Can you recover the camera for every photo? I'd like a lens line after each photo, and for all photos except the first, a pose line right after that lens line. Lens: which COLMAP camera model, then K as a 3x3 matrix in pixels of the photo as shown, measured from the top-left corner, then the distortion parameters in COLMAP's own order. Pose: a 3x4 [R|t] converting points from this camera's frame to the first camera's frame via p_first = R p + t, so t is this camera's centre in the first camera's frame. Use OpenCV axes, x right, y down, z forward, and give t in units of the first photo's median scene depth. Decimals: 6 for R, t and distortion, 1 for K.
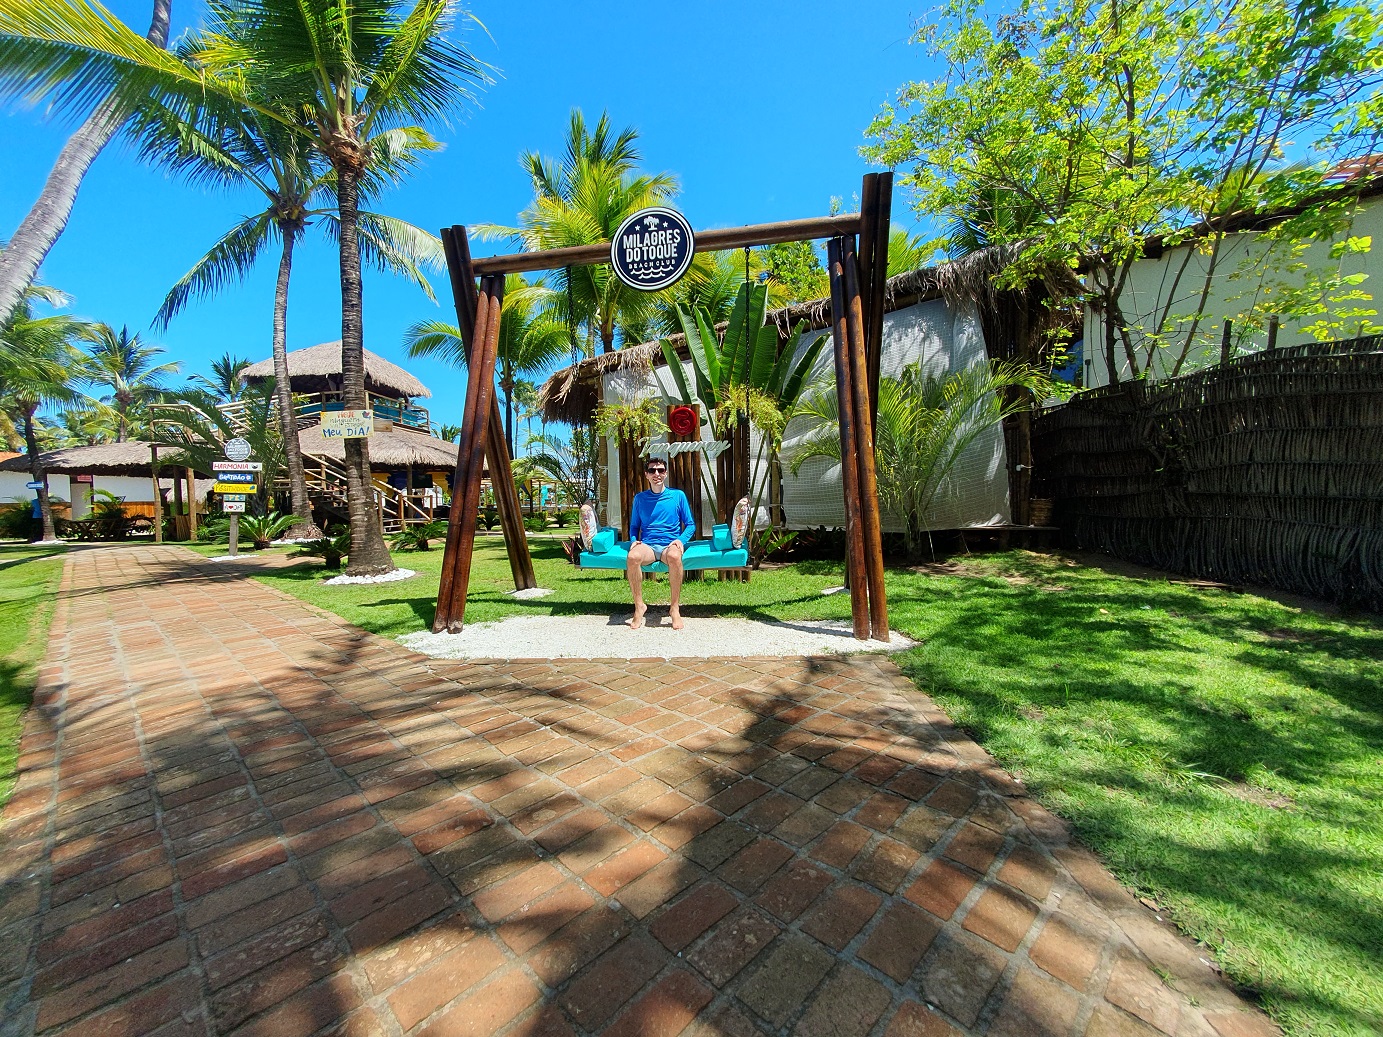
lens RADIAL K [[556.6, 0, 691.7], [0, 556.6, 511.3], [0, 0, 1]] dist [0.003001, 0.000384]
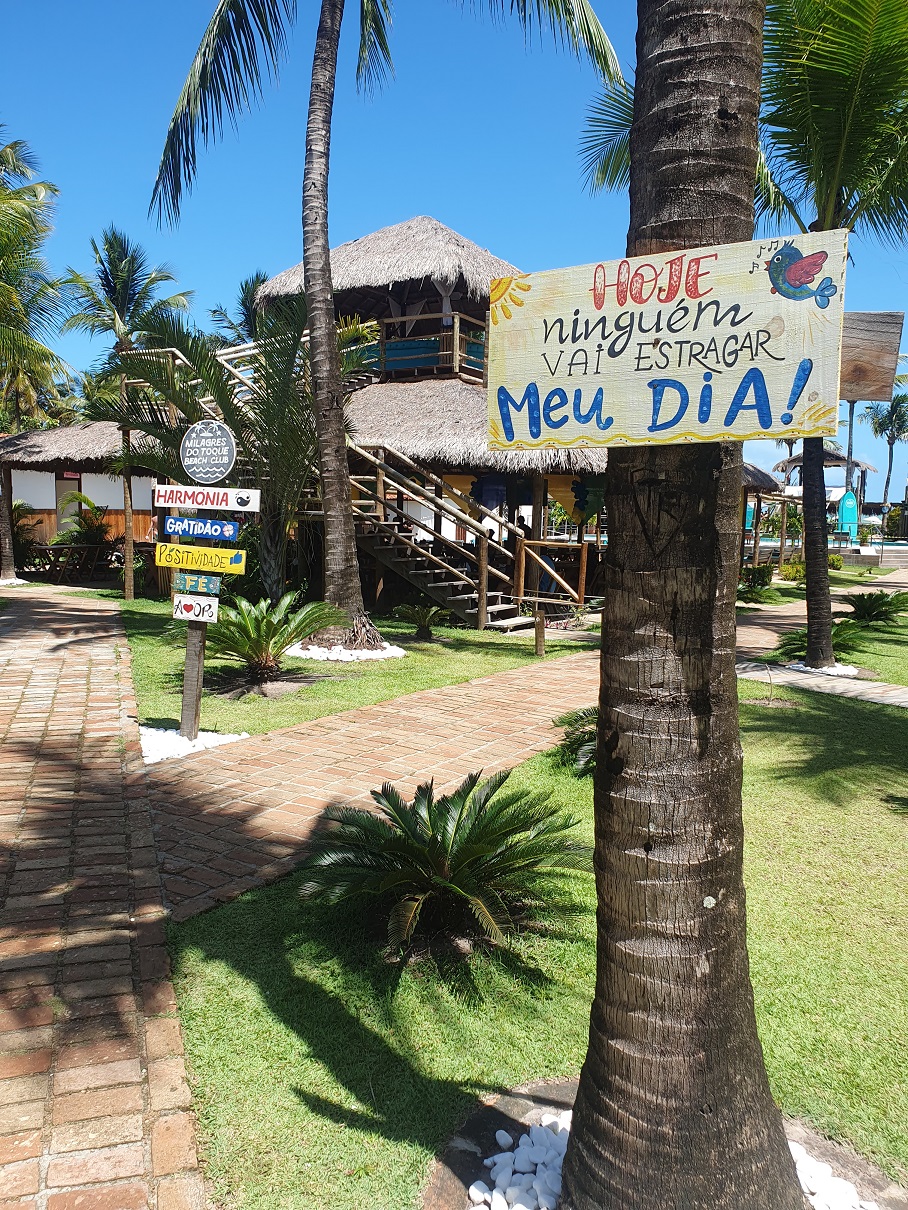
lens RADIAL K [[914.5, 0, 454.7], [0, 914.5, 605.8], [0, 0, 1]] dist [0.007710, 0.000318]
pose [[0.884761, 0.094417, -0.456381, -0.294019], [-0.055168, 0.993596, 0.098605, -0.058950], [0.462768, -0.062064, 0.884304, 0.407925]]
